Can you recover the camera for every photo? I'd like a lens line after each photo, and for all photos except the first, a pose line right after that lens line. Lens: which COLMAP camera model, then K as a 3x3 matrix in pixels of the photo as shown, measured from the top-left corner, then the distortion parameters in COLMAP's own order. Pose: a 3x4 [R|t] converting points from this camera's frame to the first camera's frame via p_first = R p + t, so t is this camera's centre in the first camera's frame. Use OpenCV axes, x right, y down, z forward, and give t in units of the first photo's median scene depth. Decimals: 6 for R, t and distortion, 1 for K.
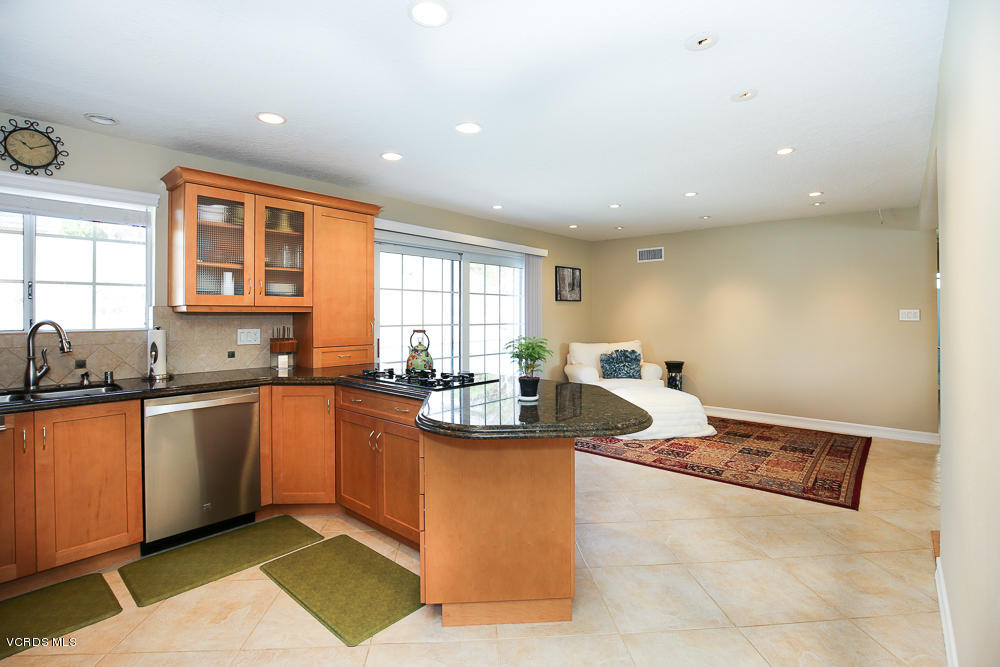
lens RADIAL K [[482.3, 0, 493.9], [0, 482.3, 319.6], [0, 0, 1]] dist [-0.026762, 0.001414]
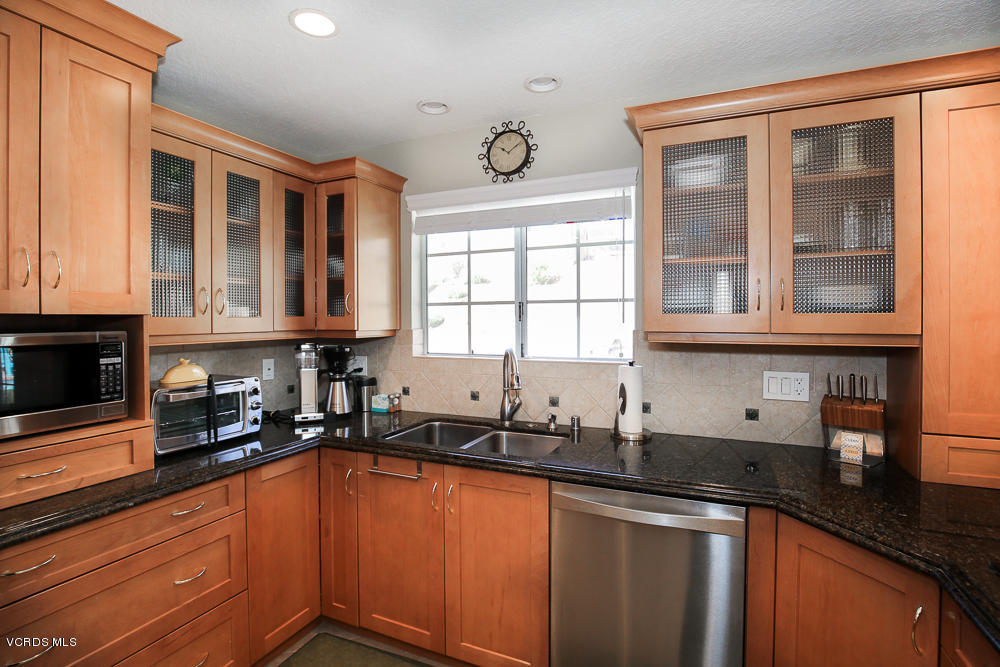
lens RADIAL K [[482.3, 0, 493.9], [0, 482.3, 319.6], [0, 0, 1]] dist [-0.026762, 0.001414]
pose [[0.290768, 0.005675, -0.956777, -0.088220], [-0.006434, 0.999971, 0.003975, -0.038002], [0.956772, 0.005000, 0.290797, 0.508665]]
